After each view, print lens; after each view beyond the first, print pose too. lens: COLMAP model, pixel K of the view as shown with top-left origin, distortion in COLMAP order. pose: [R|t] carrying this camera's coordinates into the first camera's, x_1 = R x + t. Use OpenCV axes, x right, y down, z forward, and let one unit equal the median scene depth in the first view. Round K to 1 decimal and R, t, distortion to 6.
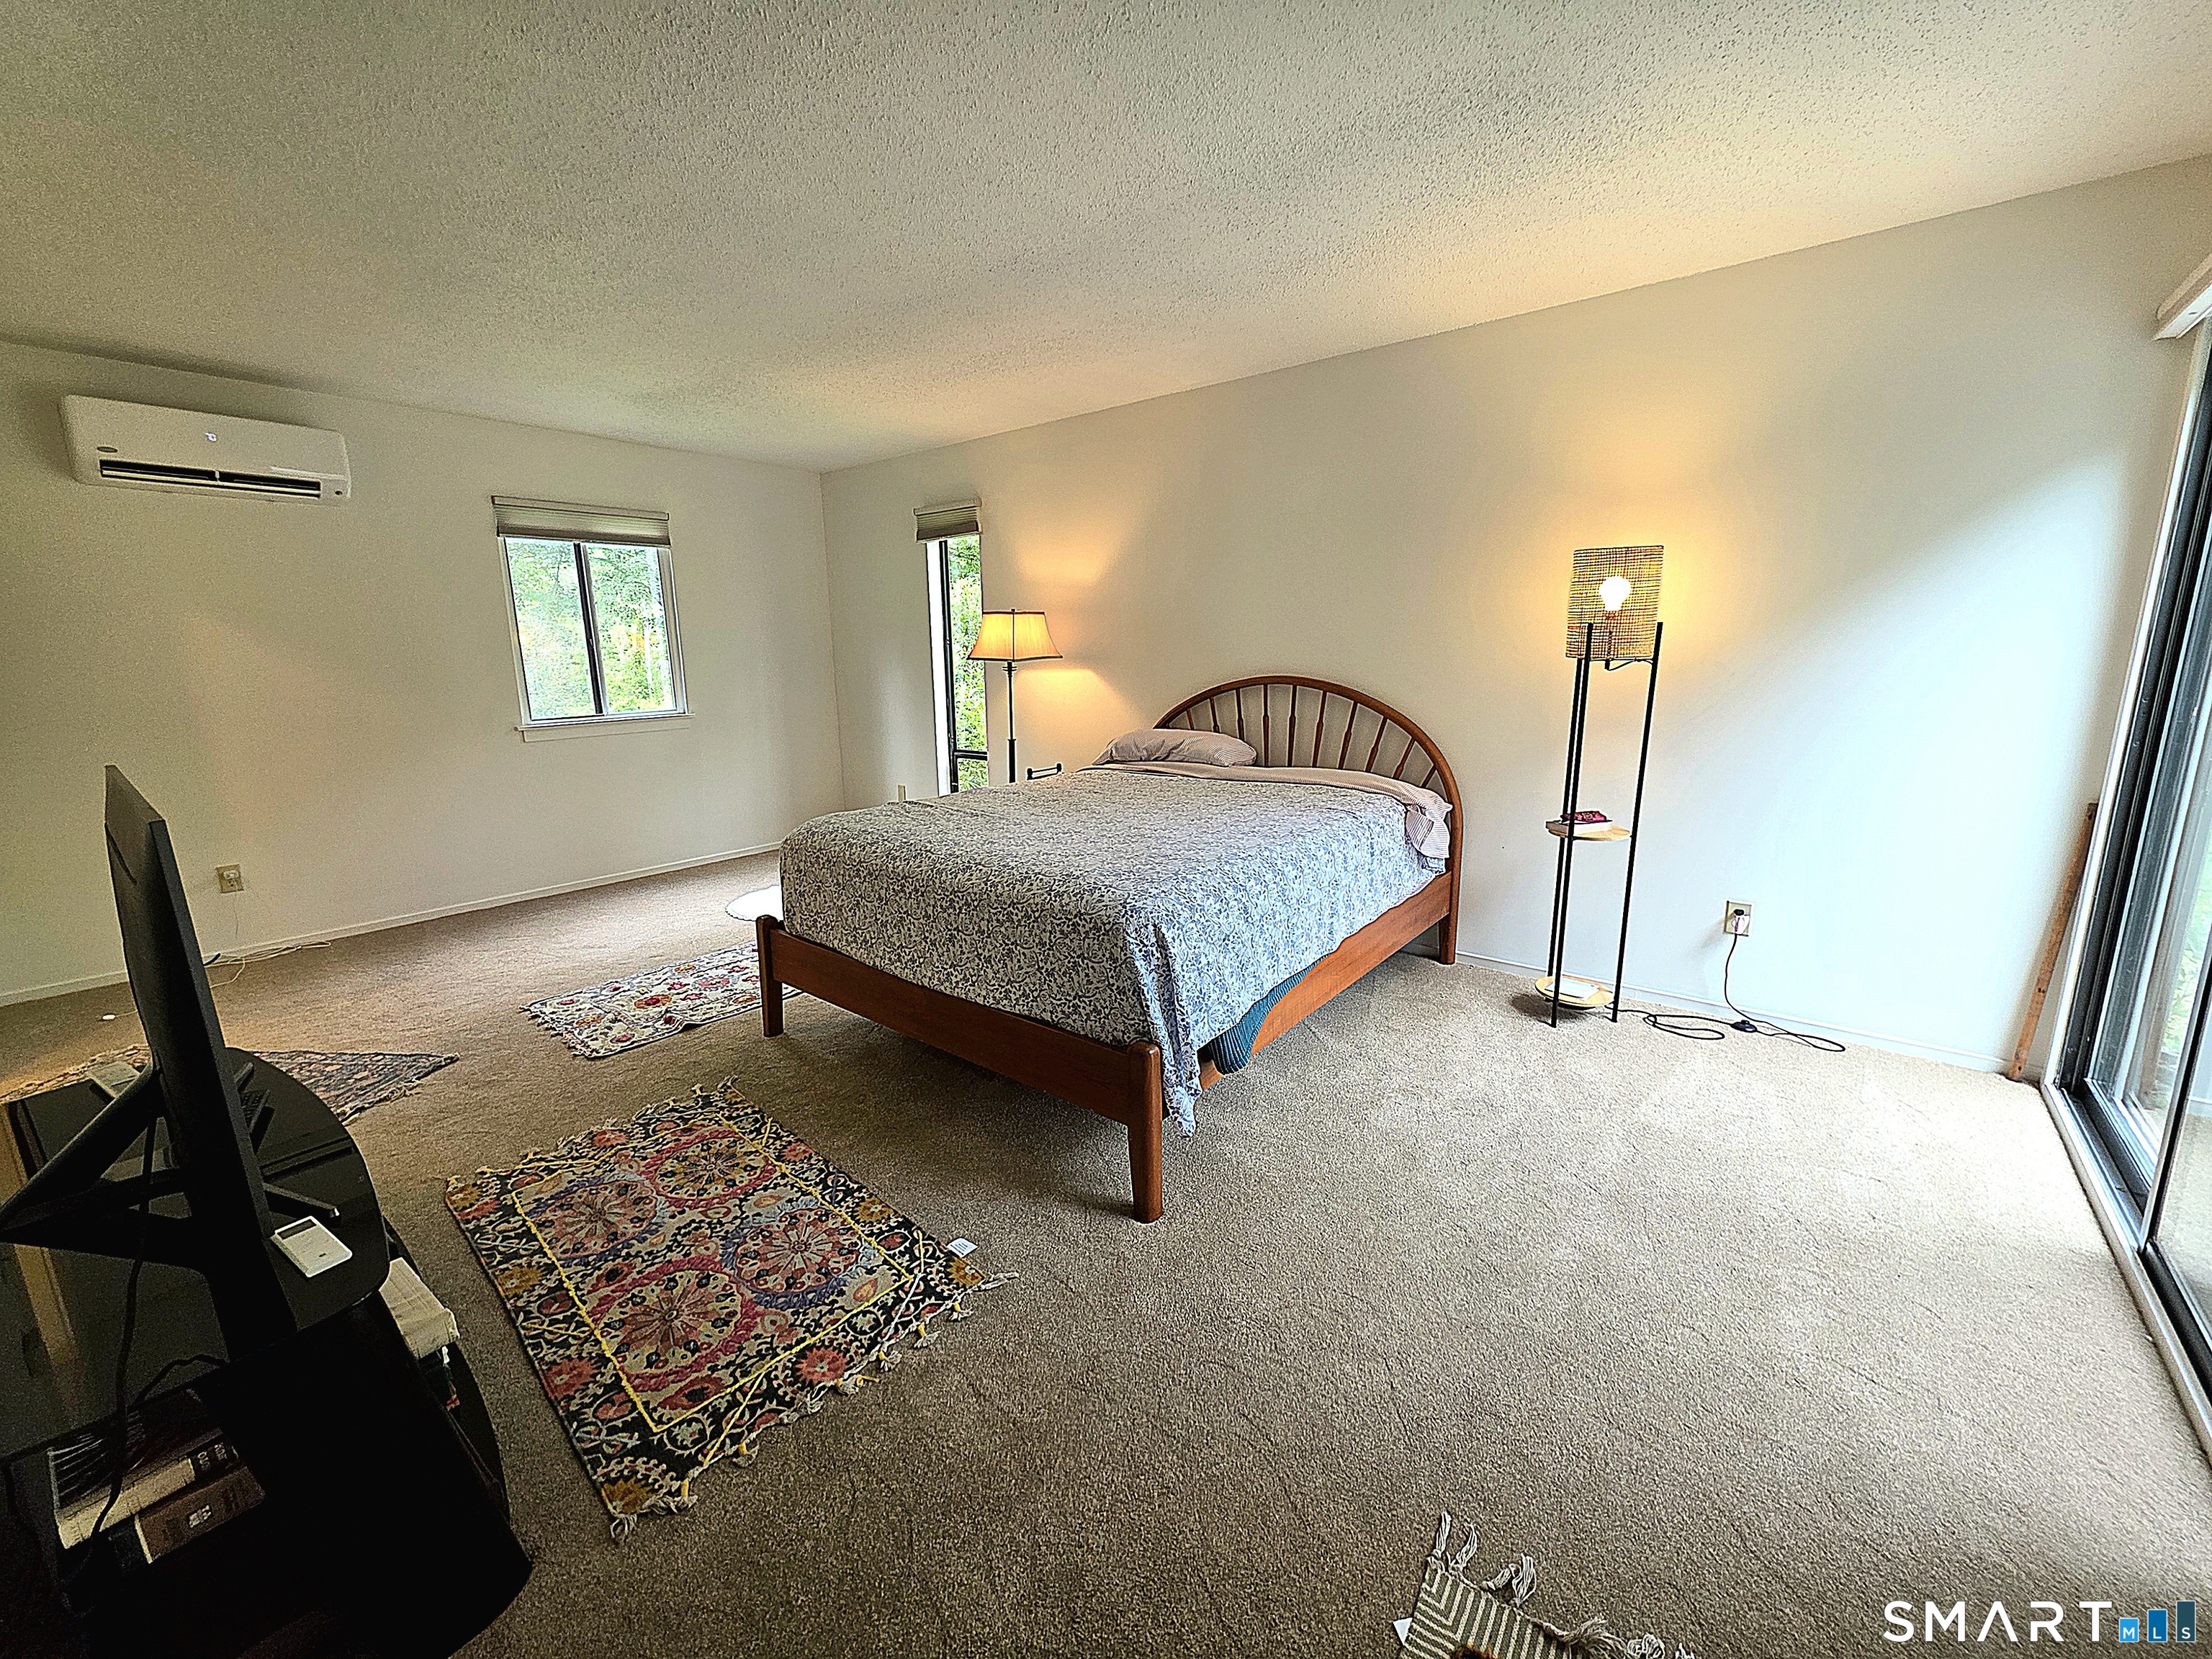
lens RADIAL K [[883.0, 0, 1103.3], [0, 883.0, 817.3], [0, 0, 1]] dist [0.001585, 0.000153]
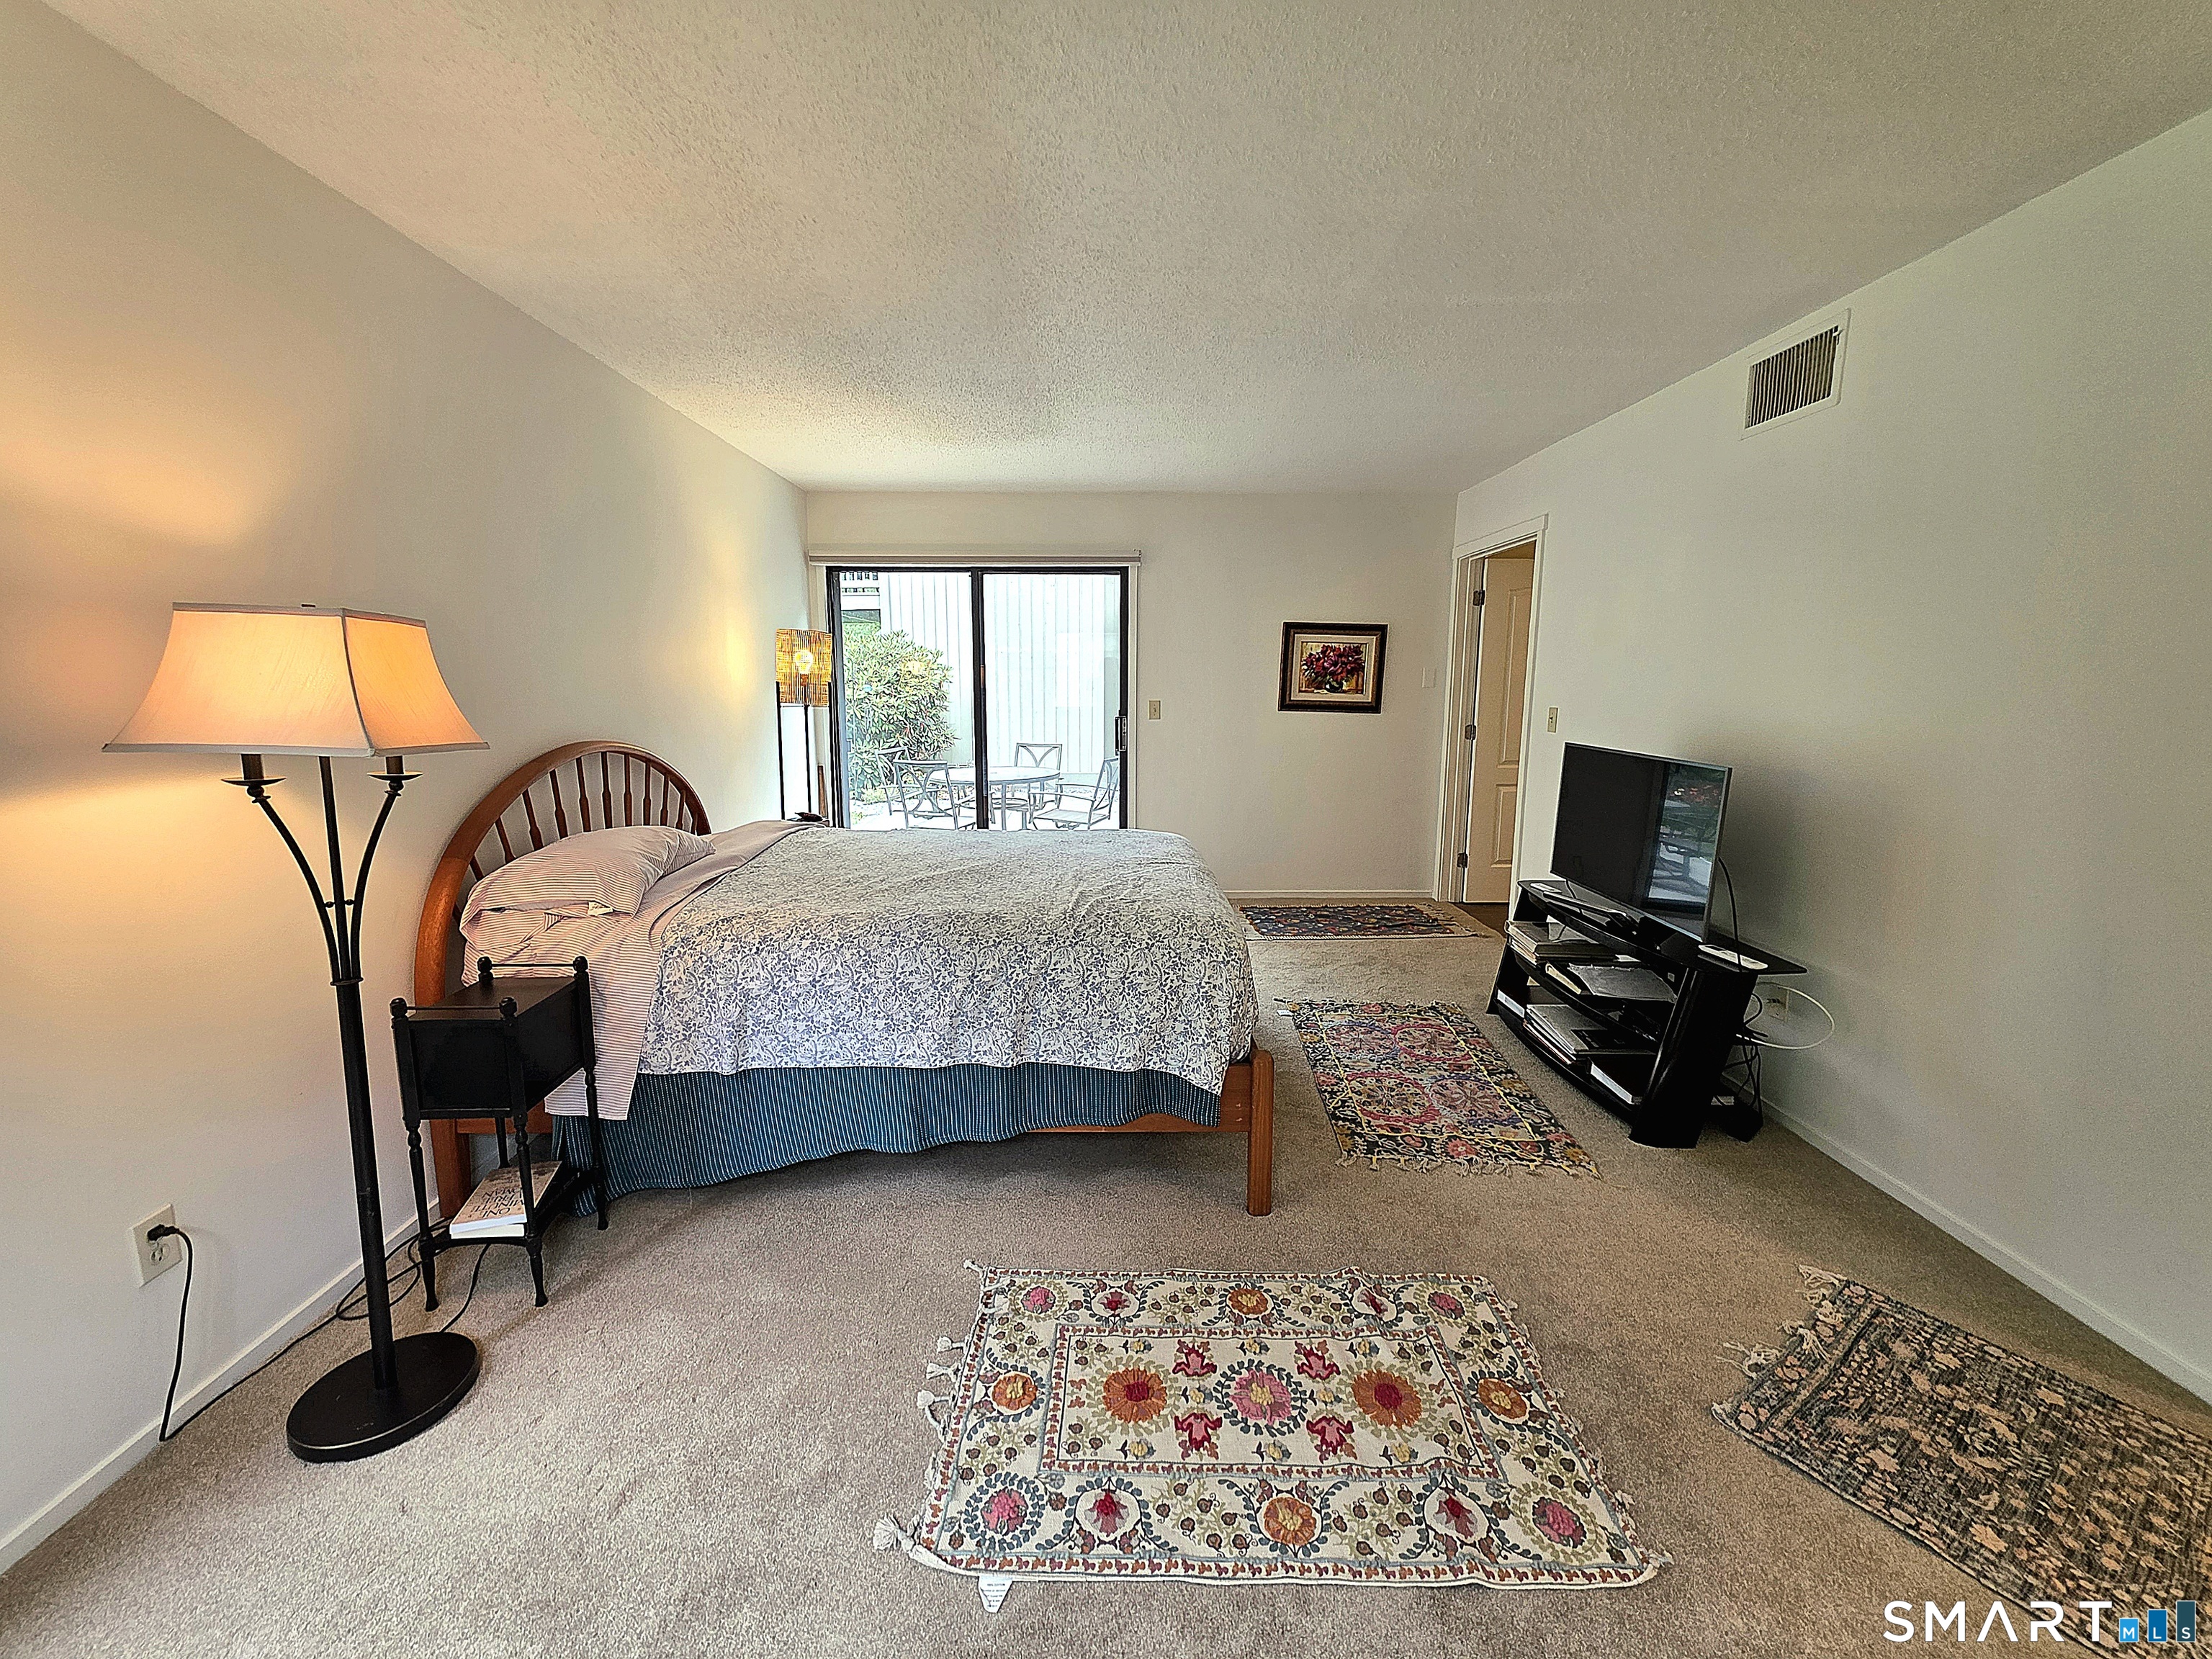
lens RADIAL K [[883.0, 0, 1103.3], [0, 883.0, 817.3], [0, 0, 1]] dist [0.001585, 0.000153]
pose [[-0.639475, -0.107359, 0.761279, -0.725896], [0.154293, 0.952135, 0.263881, -0.257956], [-0.753171, 0.286206, -0.592301, 1.274722]]
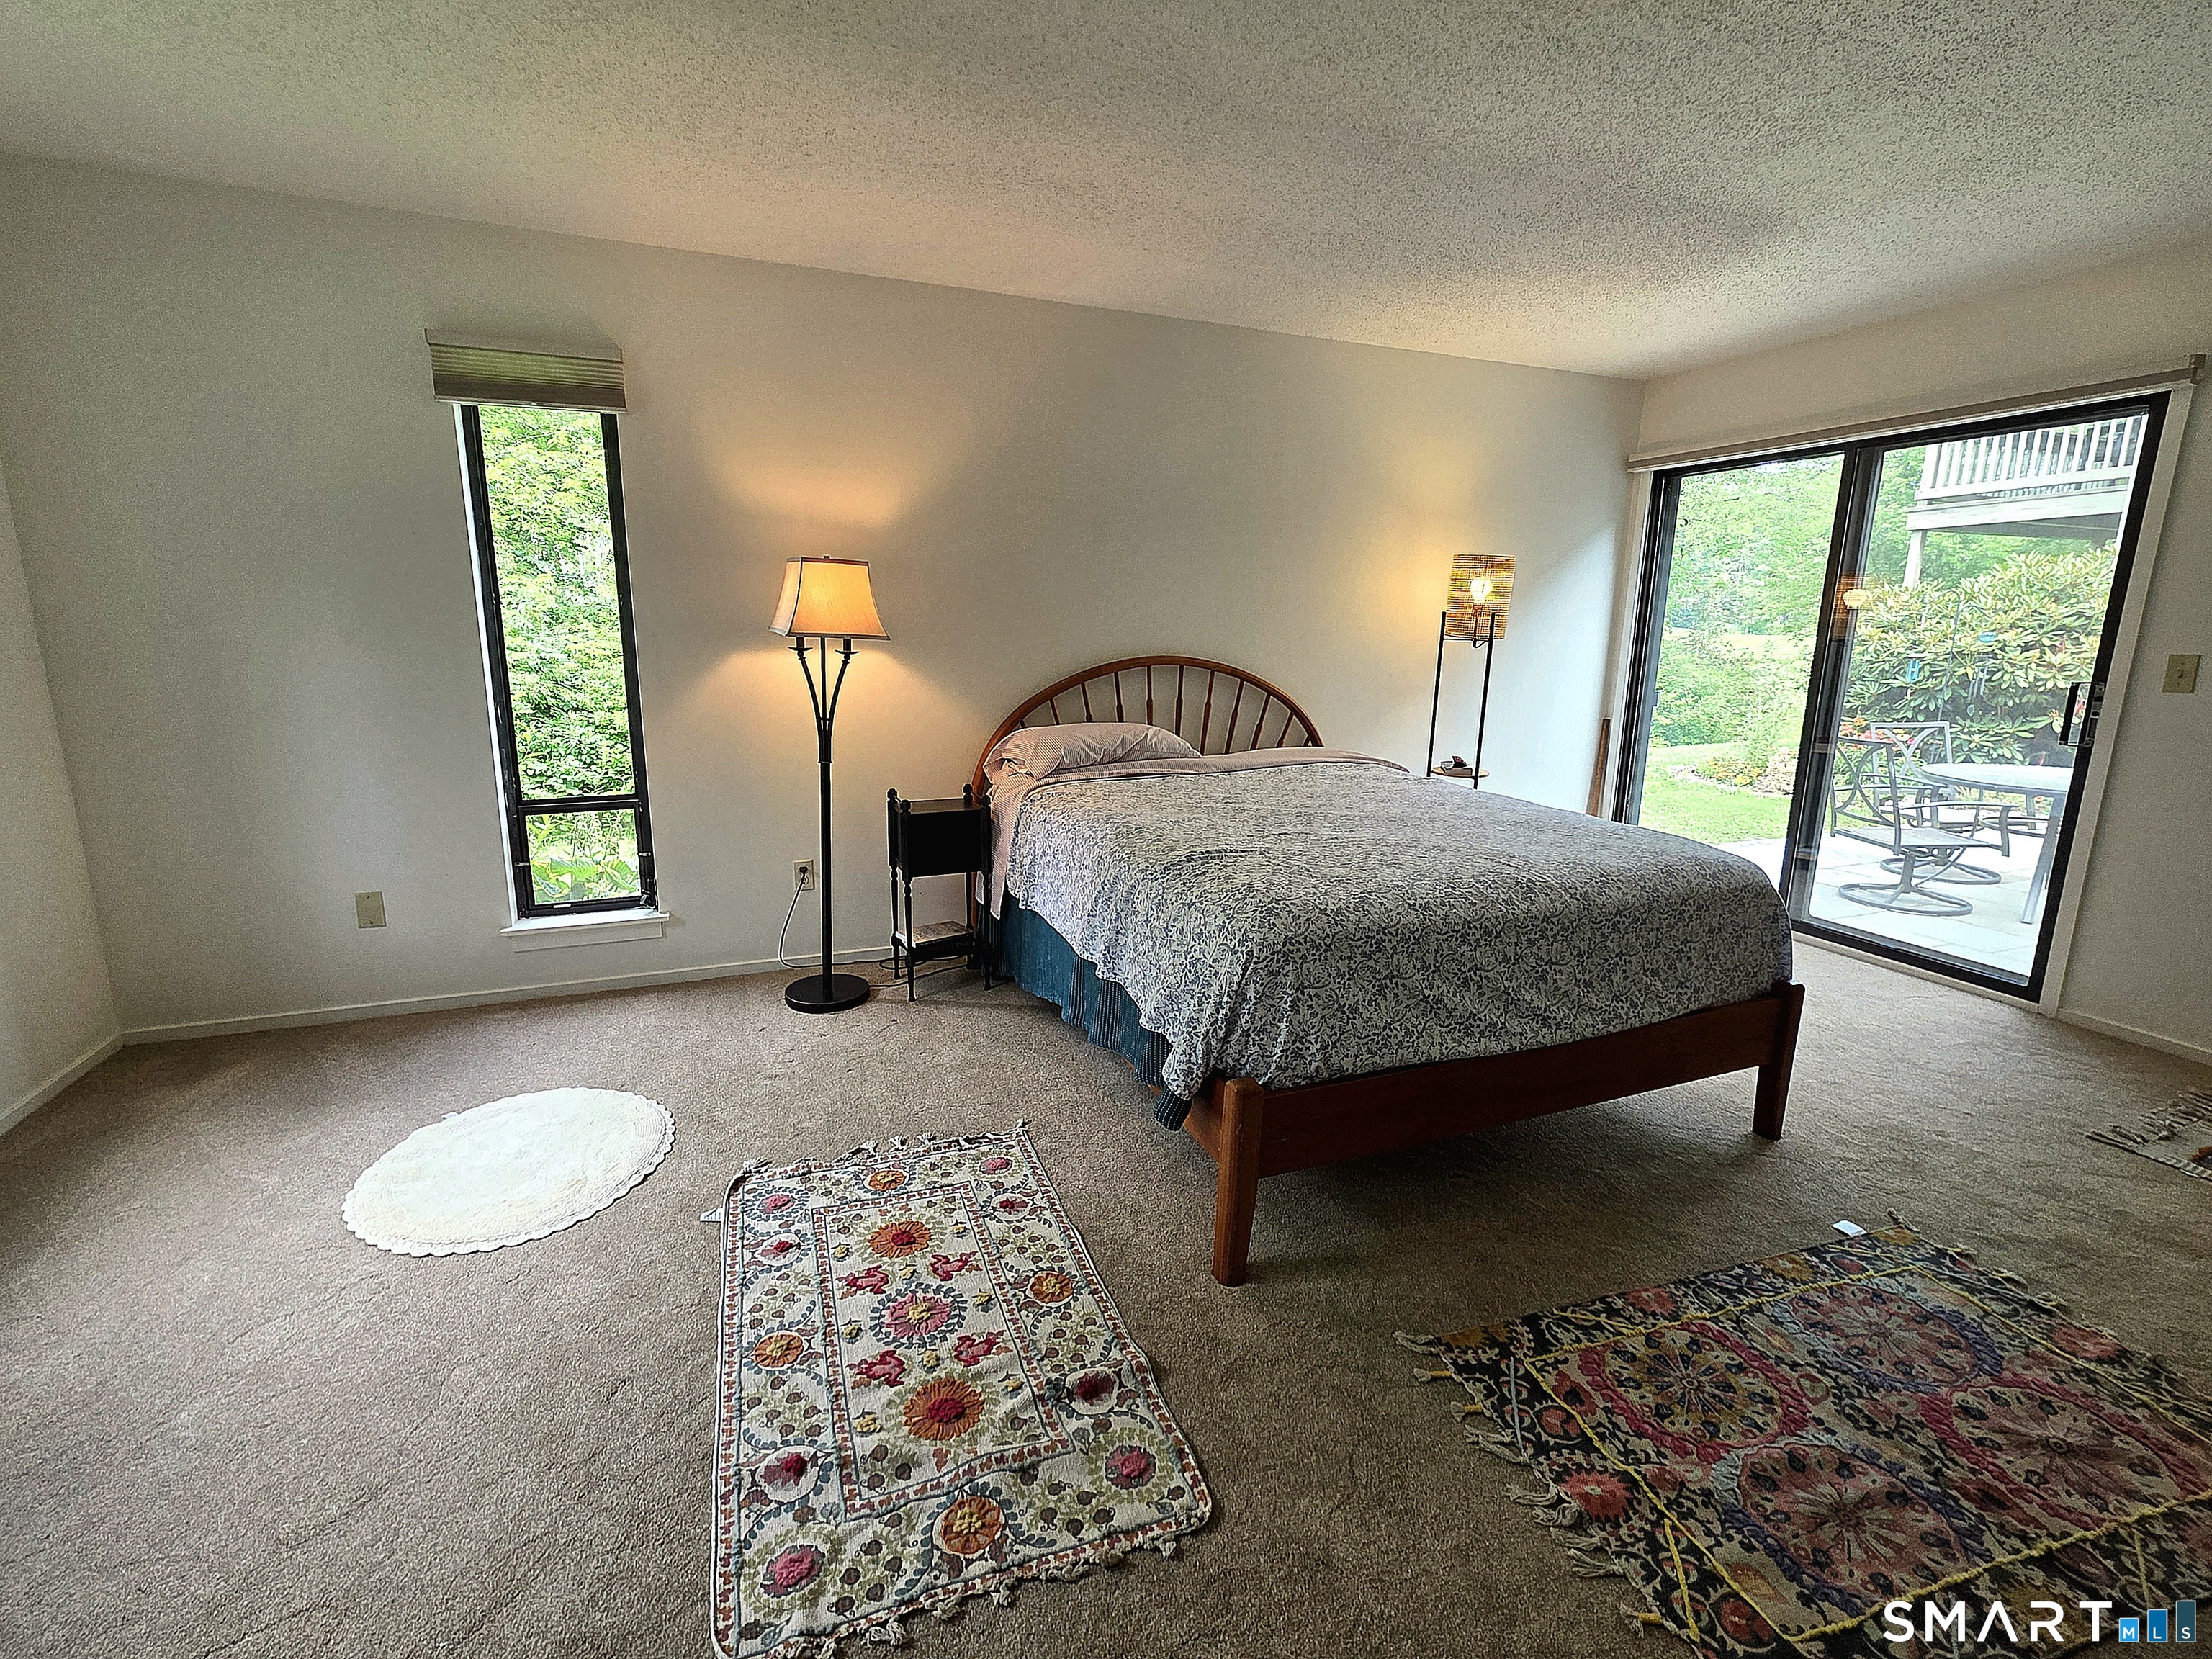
lens RADIAL K [[967.2, 0, 1111.7], [0, 967.2, 814.4], [0, 0, 1]] dist [0.002955, 0.000256]
pose [[0.484626, -0.155196, 0.860844, -0.806472], [0.148676, 0.984429, 0.093777, -0.114453], [-0.861993, 0.082540, 0.500154, 0.633495]]
